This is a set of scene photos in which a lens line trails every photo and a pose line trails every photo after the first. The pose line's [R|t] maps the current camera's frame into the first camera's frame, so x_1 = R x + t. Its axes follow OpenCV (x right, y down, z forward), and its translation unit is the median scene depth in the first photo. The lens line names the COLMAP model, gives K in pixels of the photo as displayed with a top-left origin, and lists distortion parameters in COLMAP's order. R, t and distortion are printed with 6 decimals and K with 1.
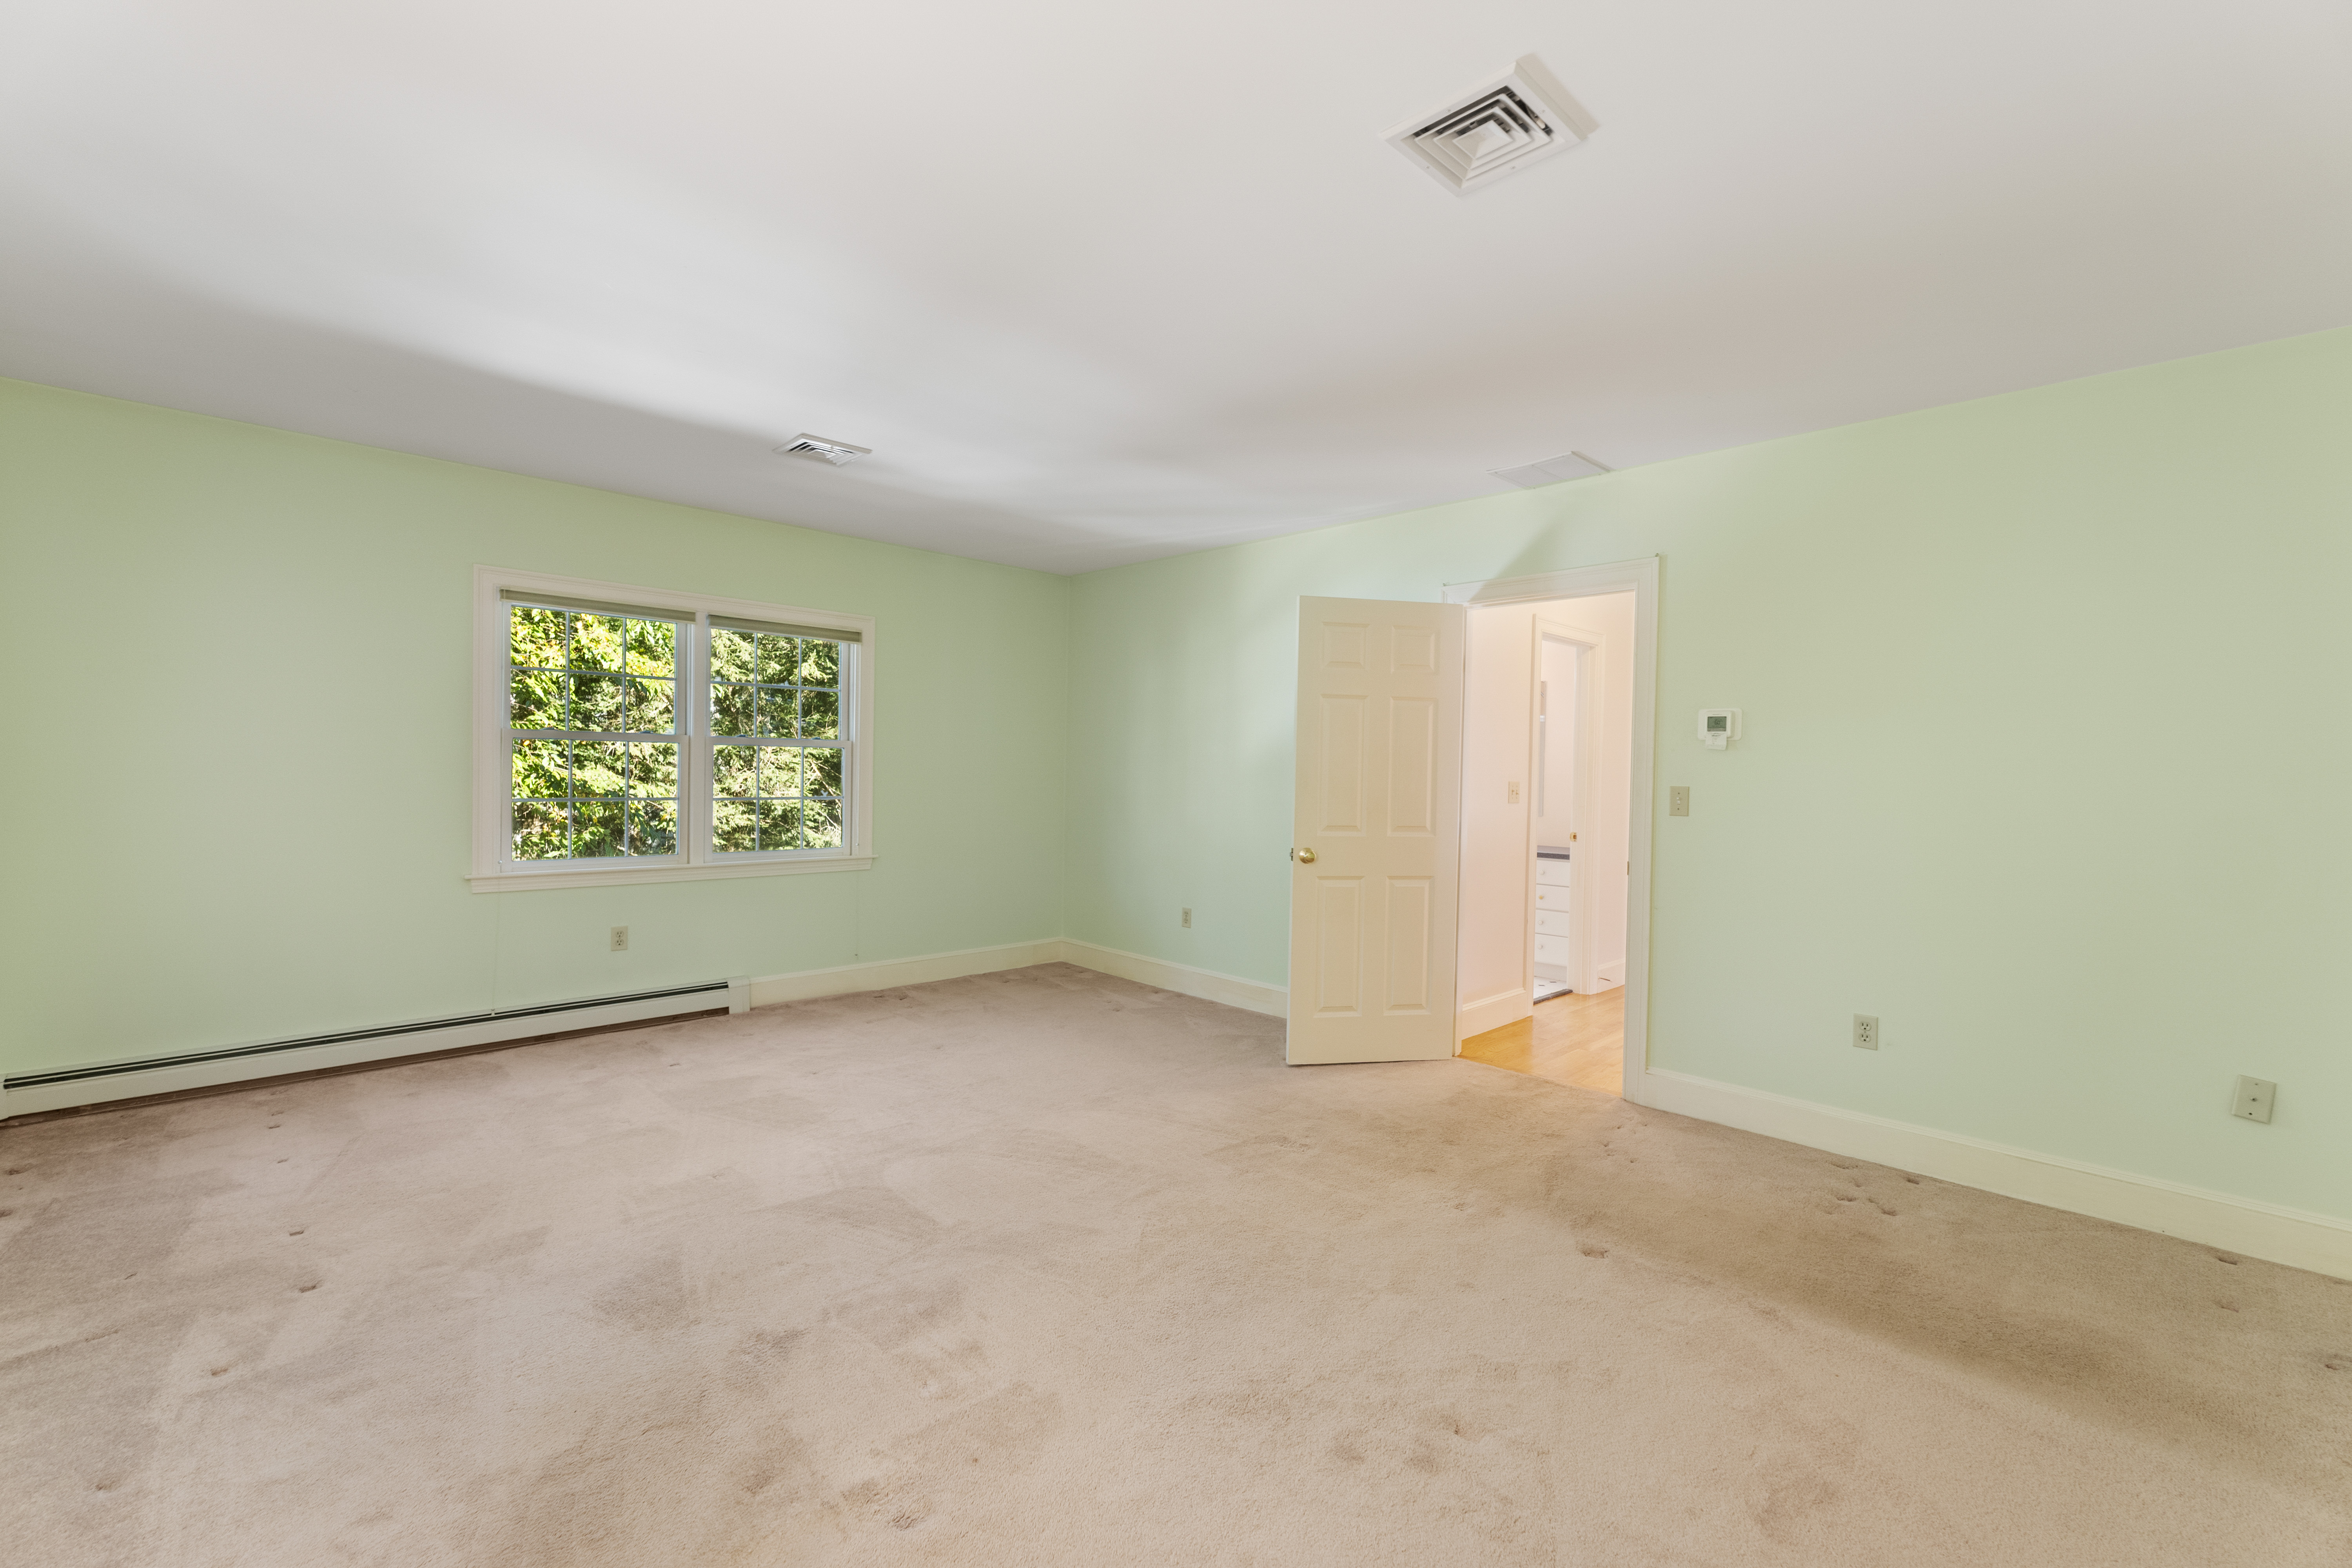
lens RADIAL K [[1019.0, 0, 1153.5], [0, 1019.0, 774.7], [0, 0, 1]] dist [0.007521, 0.000047]
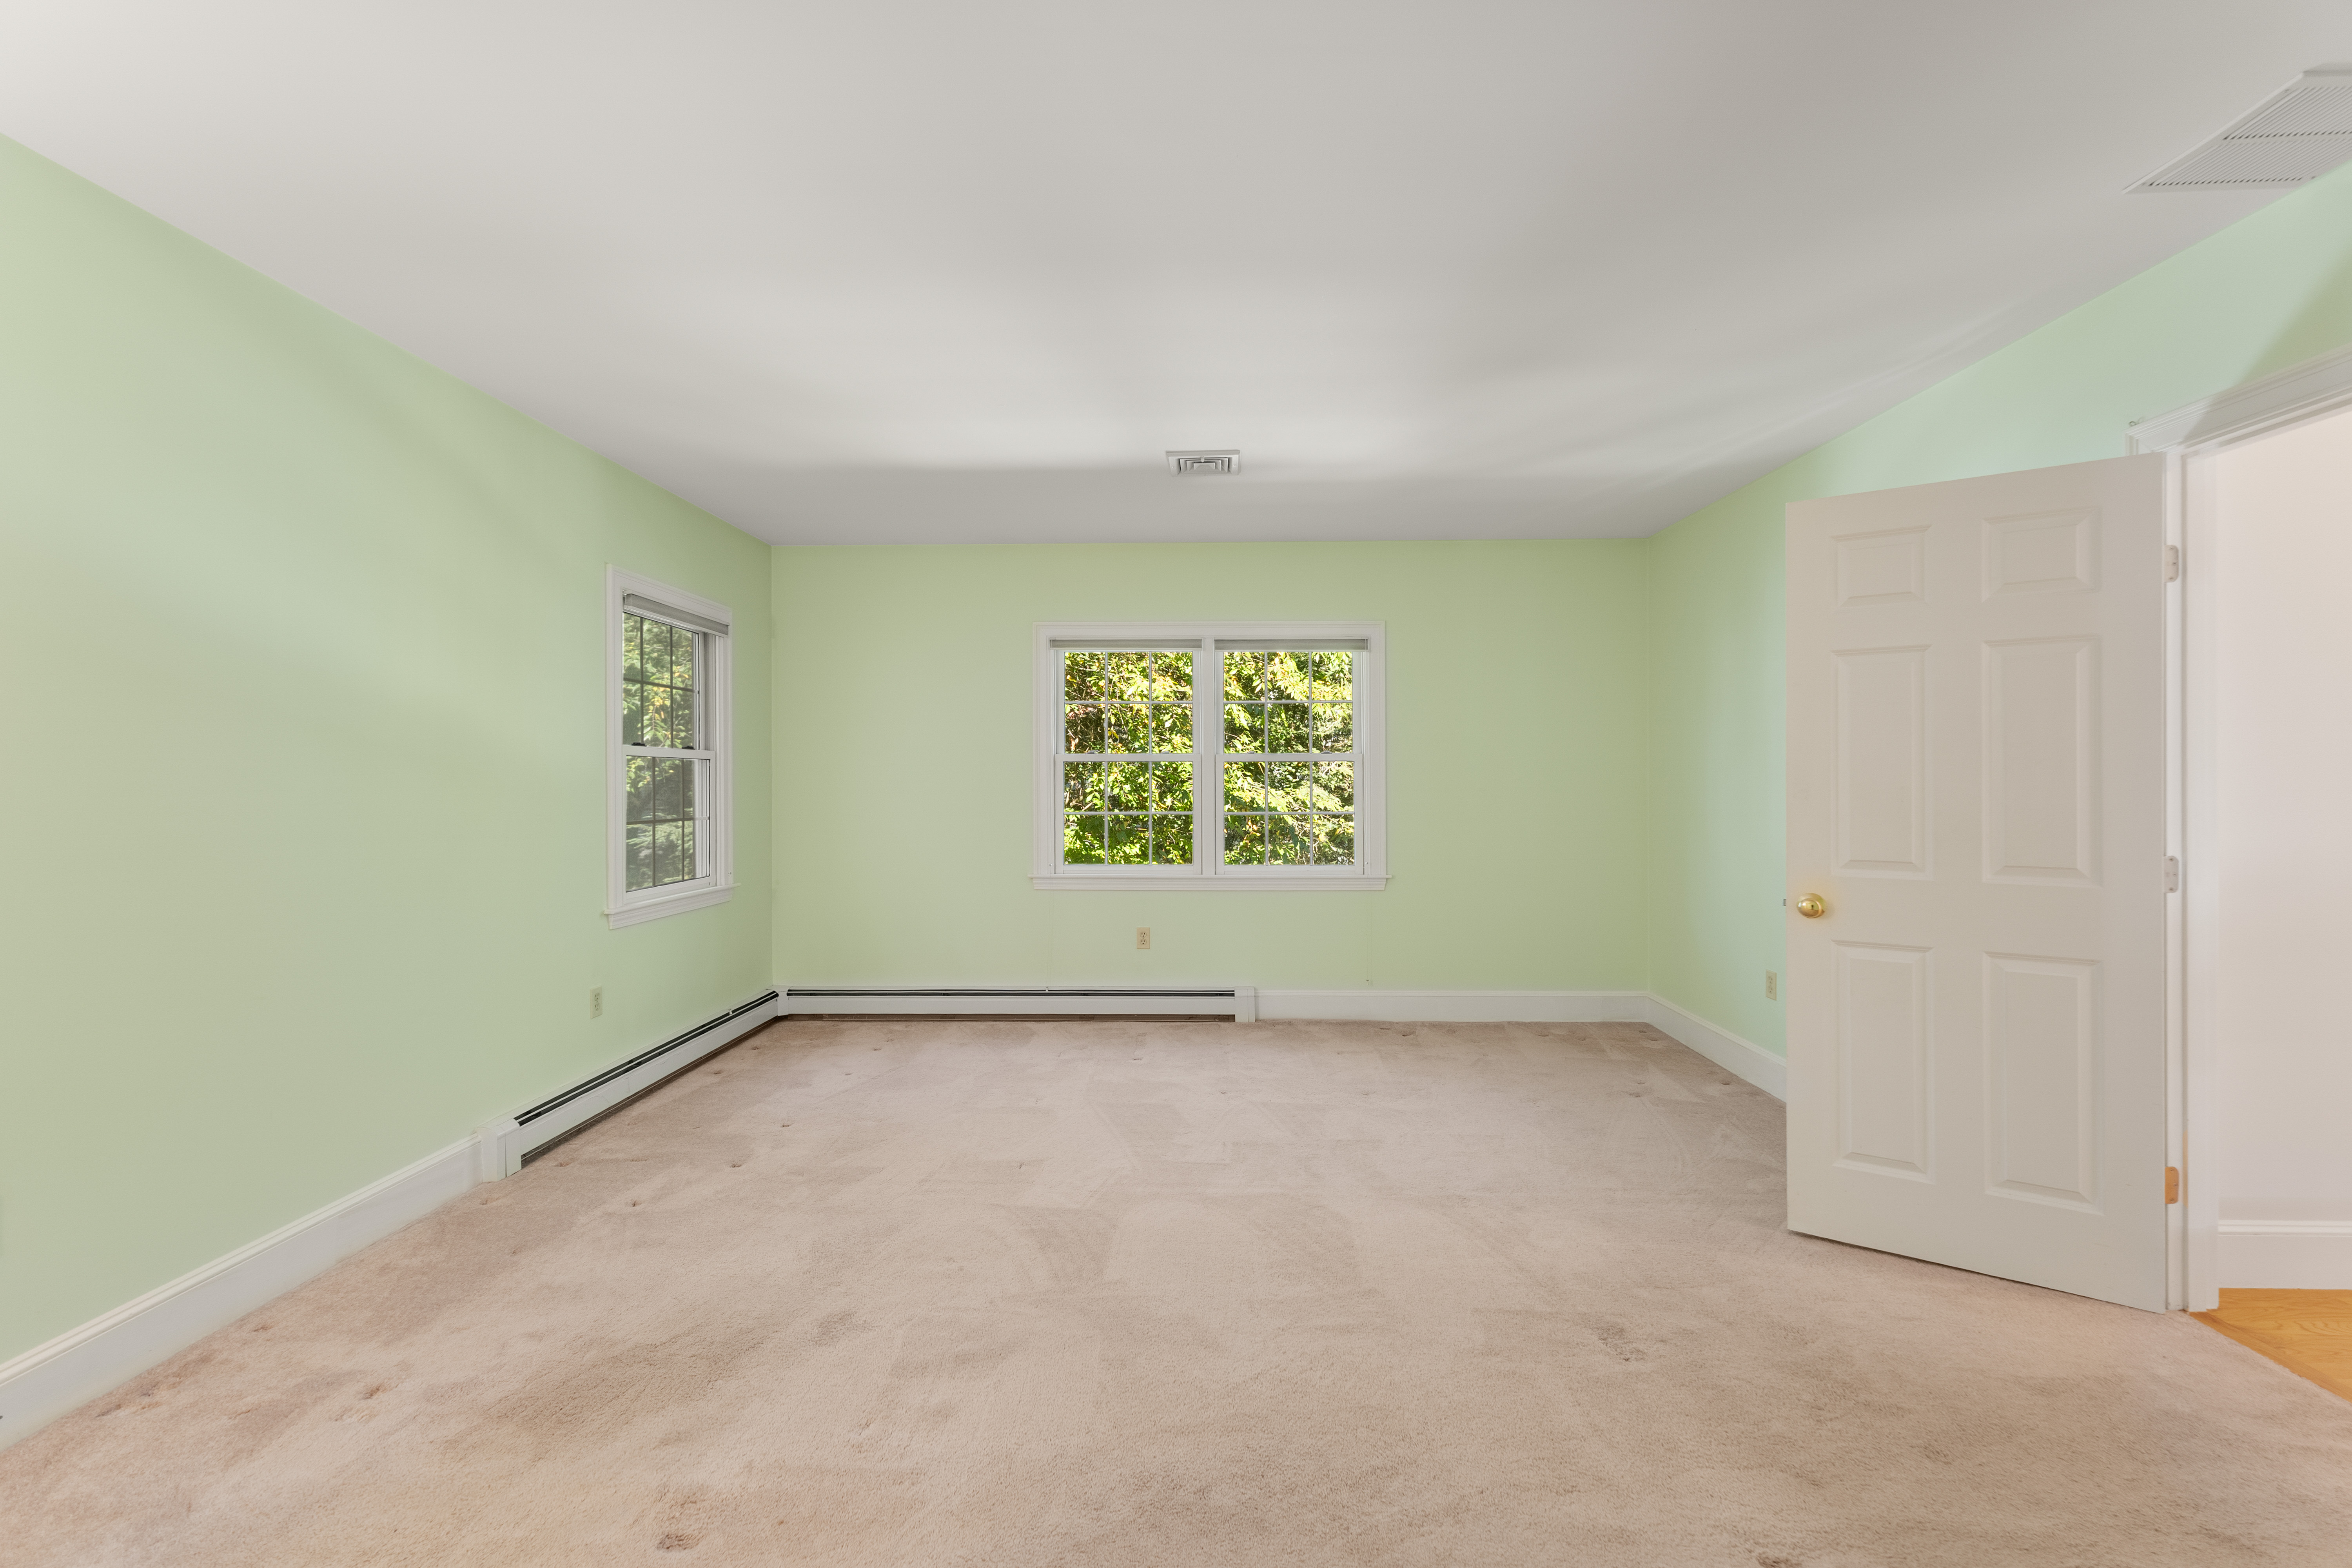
lens RADIAL K [[1019.0, 0, 1170.7], [0, 1019.0, 773.9], [0, 0, 1]] dist [0.007521, 0.000047]
pose [[0.692127, -0.024727, -0.721352, 0.334071], [0.011072, 0.999659, -0.023643, 0.007633], [0.721690, 0.008377, 0.692165, 0.267530]]
